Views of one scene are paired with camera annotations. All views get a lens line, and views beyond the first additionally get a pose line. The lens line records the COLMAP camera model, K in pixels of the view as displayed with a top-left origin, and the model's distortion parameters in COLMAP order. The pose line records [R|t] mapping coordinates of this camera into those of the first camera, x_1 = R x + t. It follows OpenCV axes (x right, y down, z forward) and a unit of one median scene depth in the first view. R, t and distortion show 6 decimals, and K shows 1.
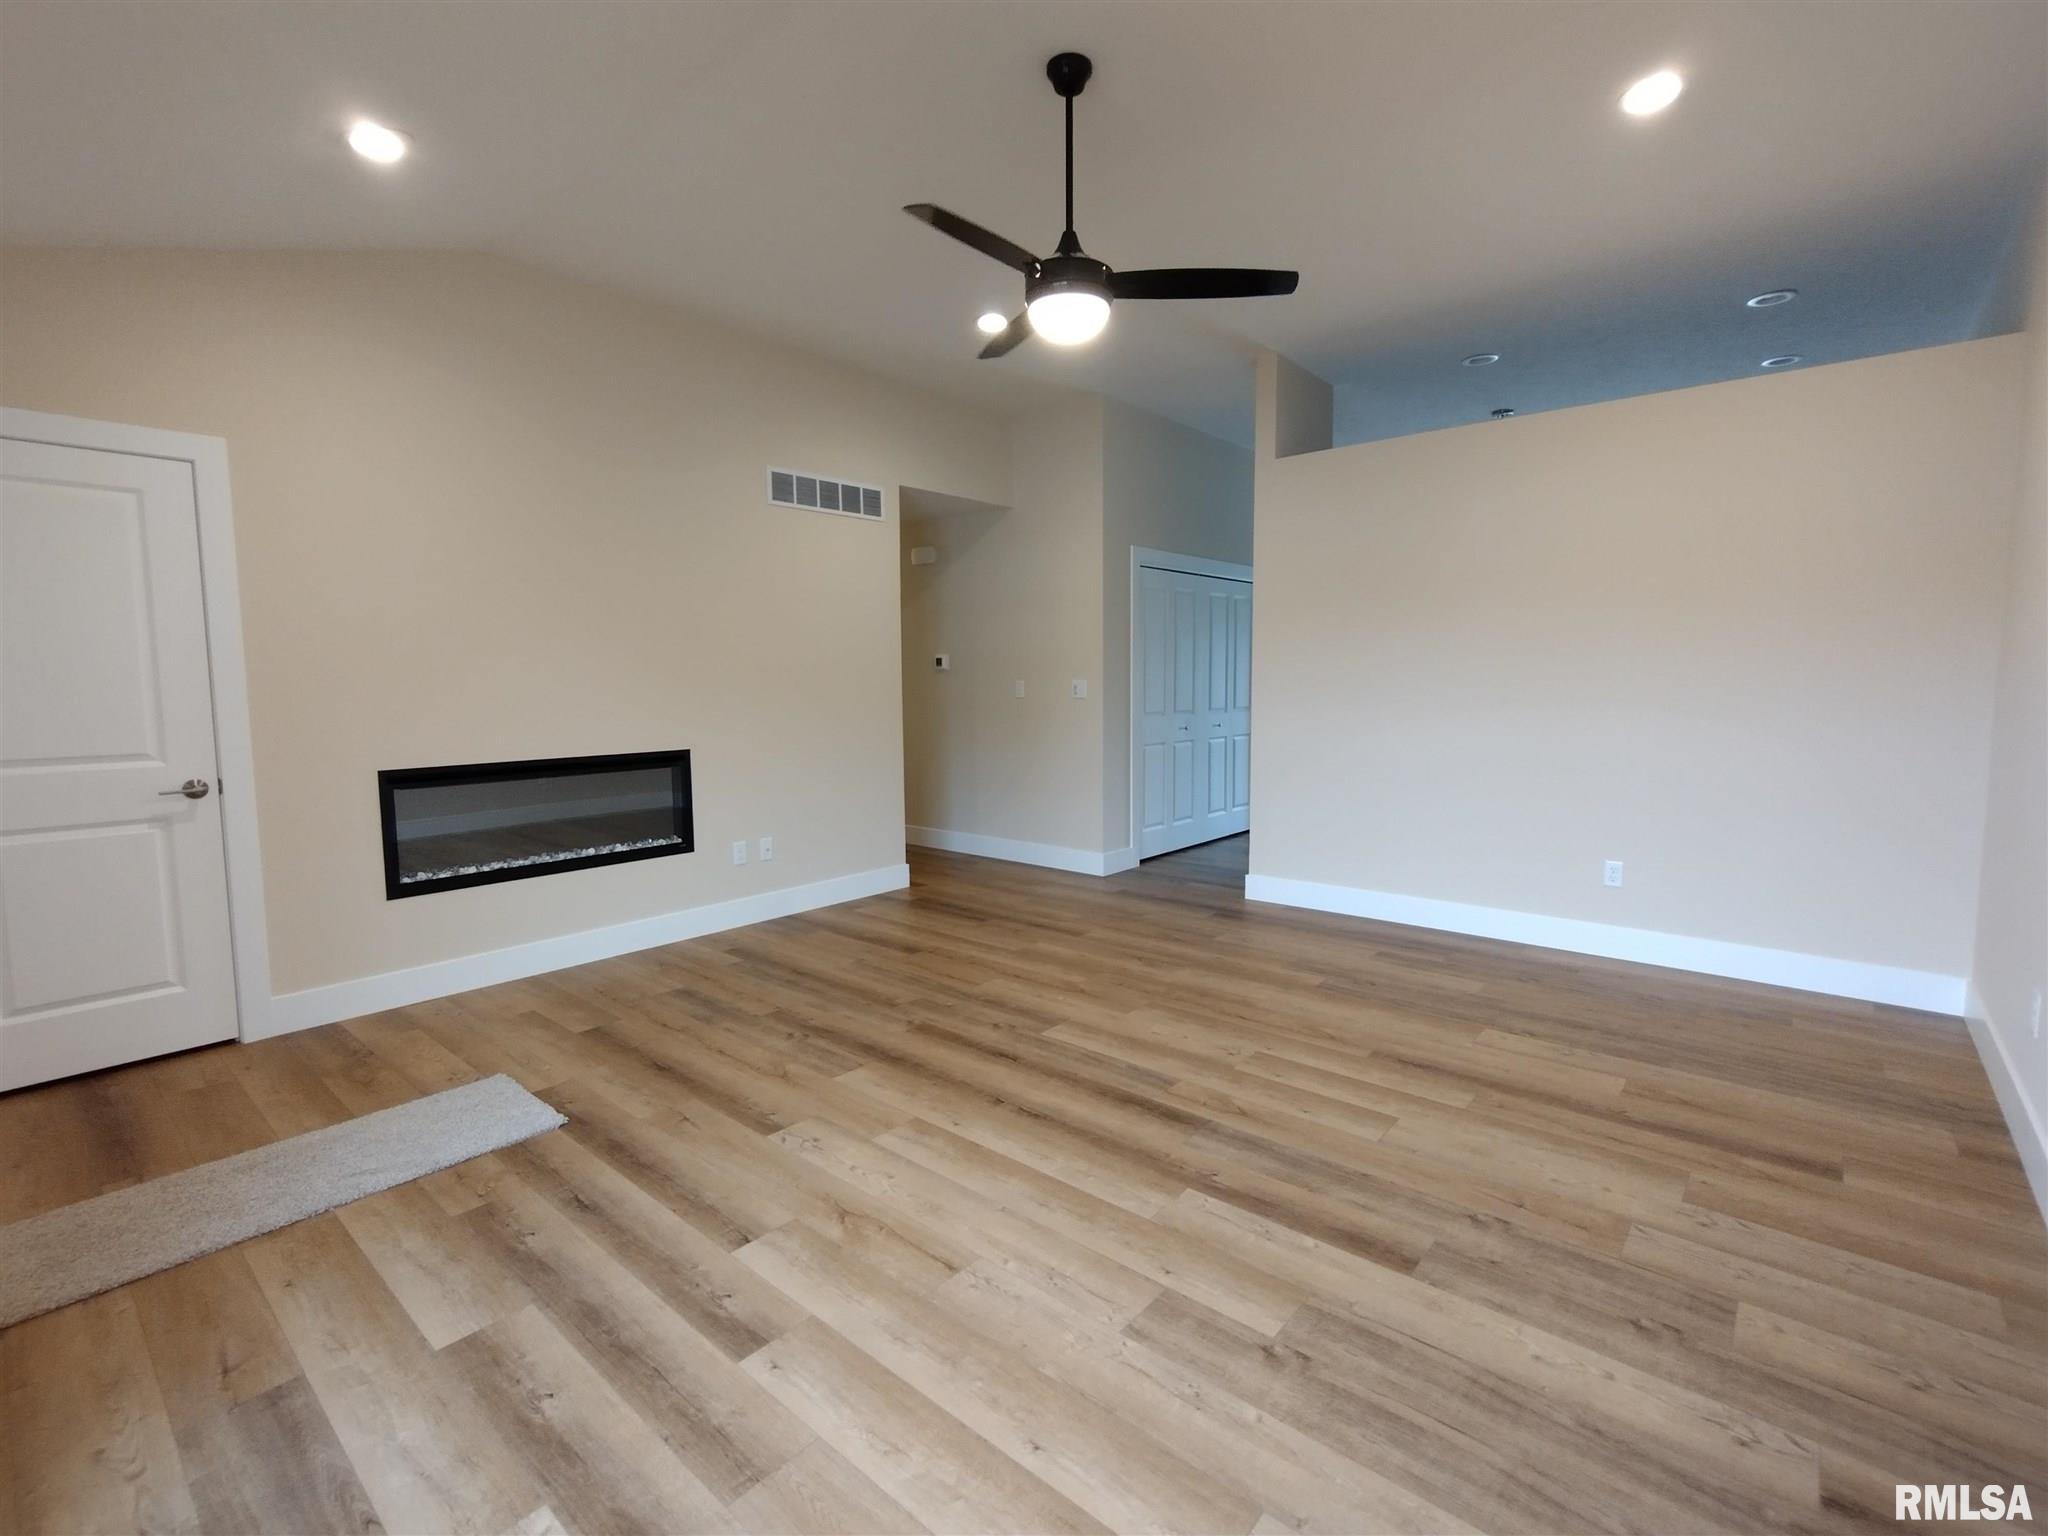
lens RADIAL K [[935.6, 0, 1024.0], [0, 935.6, 768.0], [0, 0, 1]] dist [-0.000547, -0.000084]
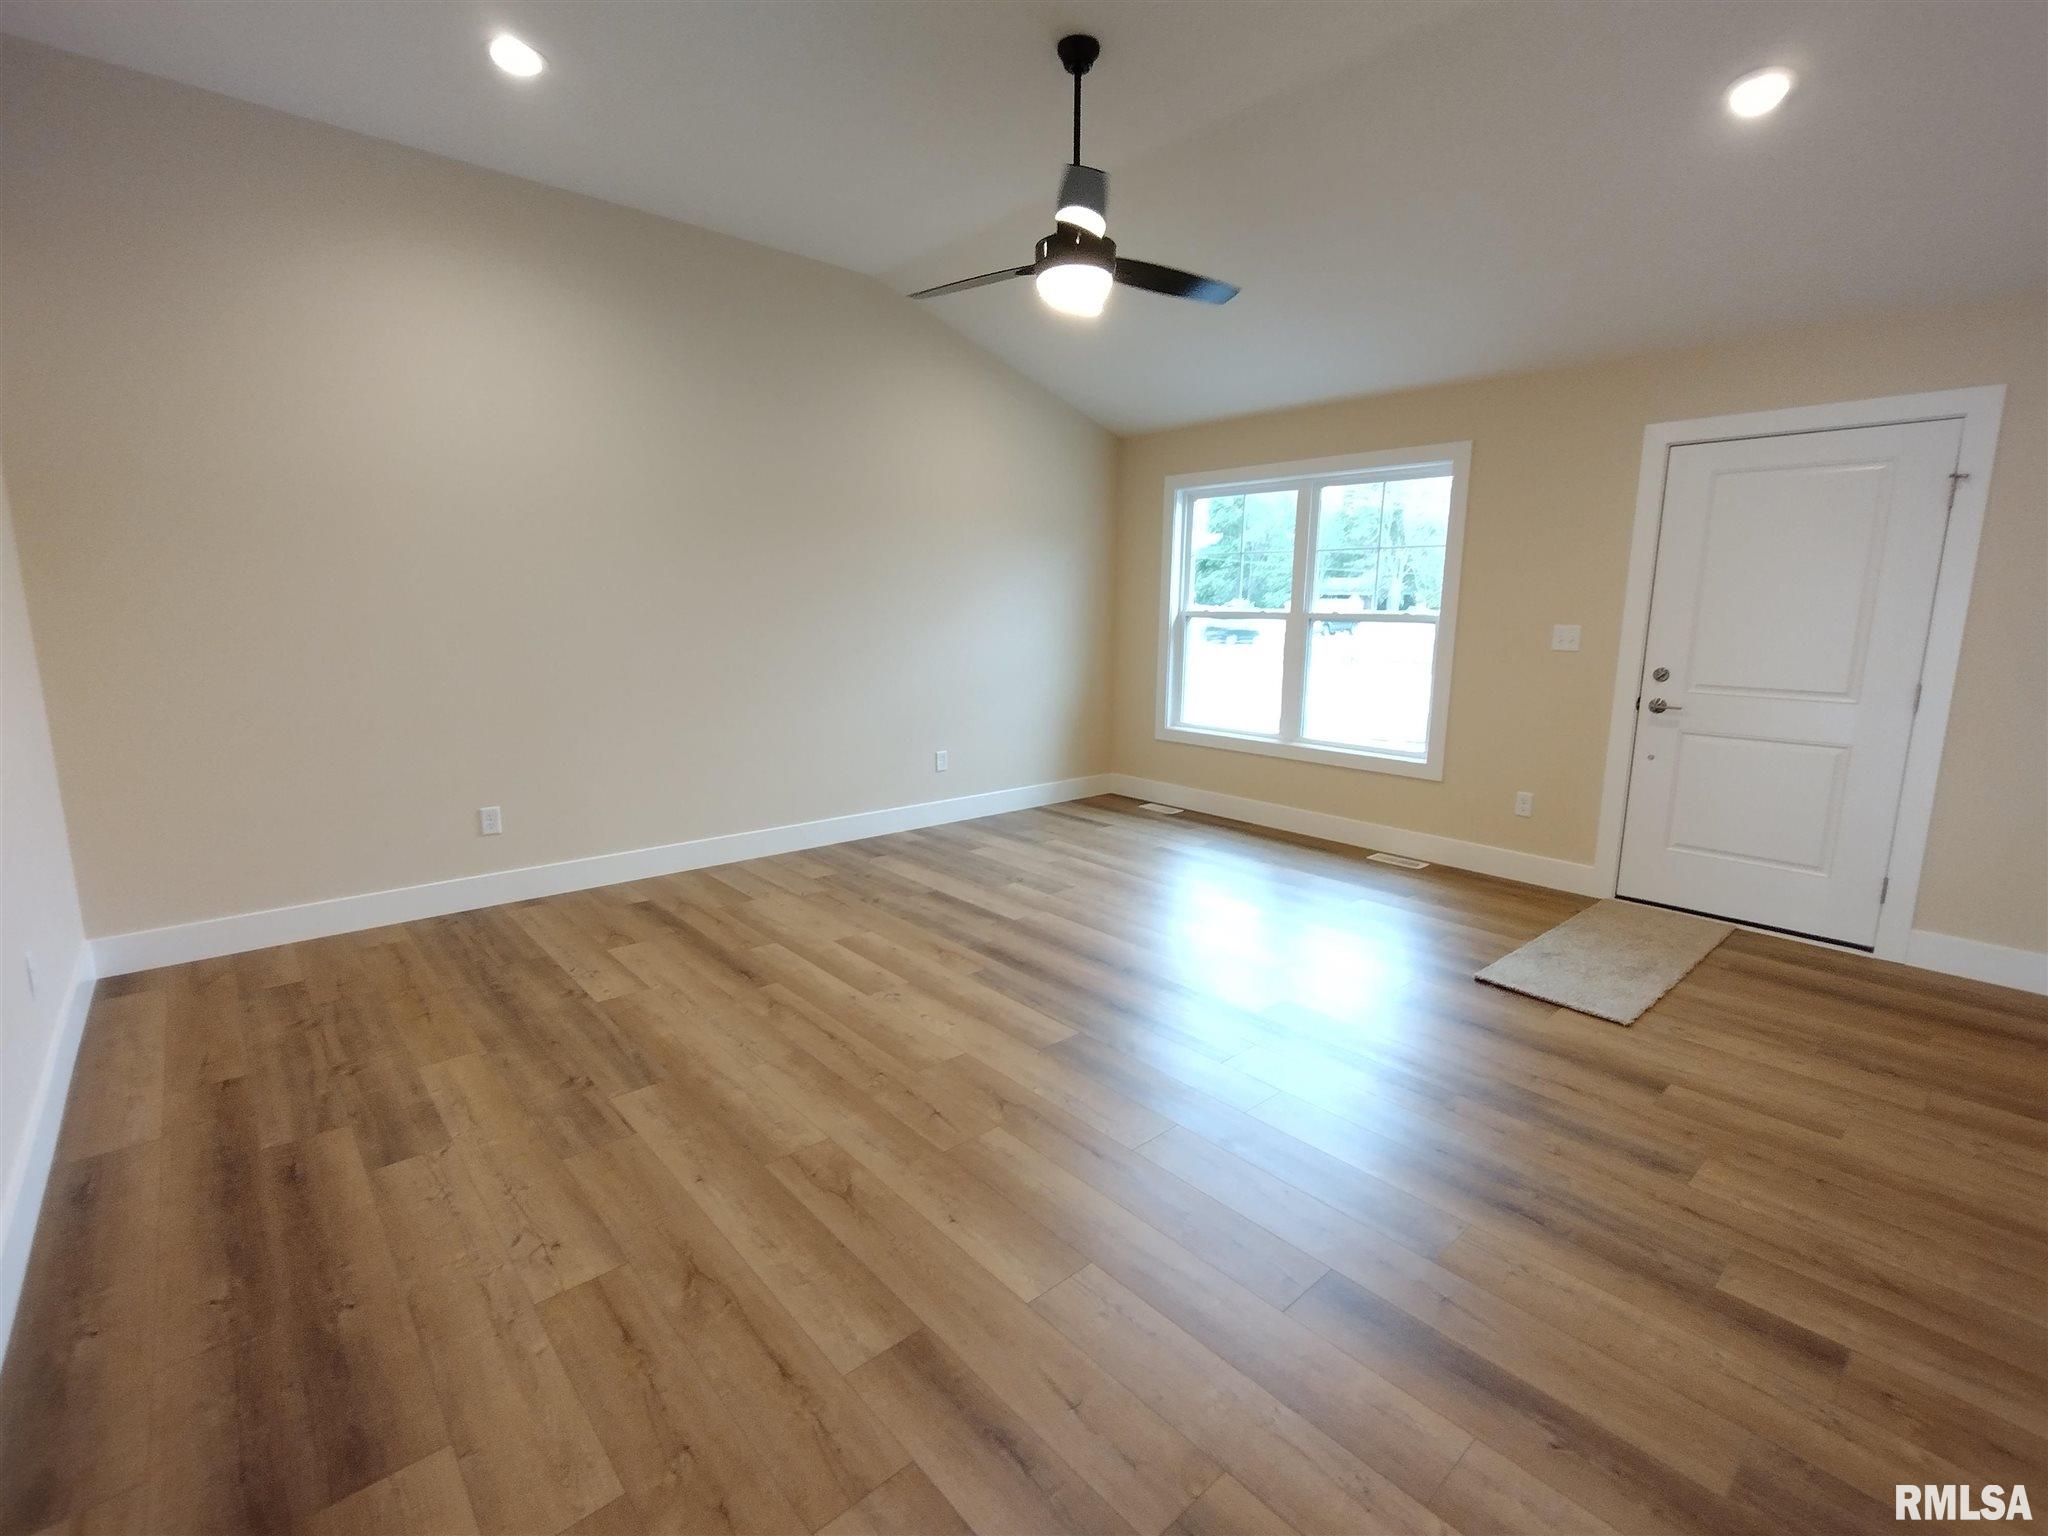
lens RADIAL K [[935.6, 0, 1024.0], [0, 935.6, 768.0], [0, 0, 1]] dist [-0.000547, -0.000084]
pose [[-0.991599, -0.026312, 0.126642, -0.039287], [0.008370, 0.963985, 0.265826, -0.210608], [-0.129075, 0.264652, -0.955667, 2.001687]]
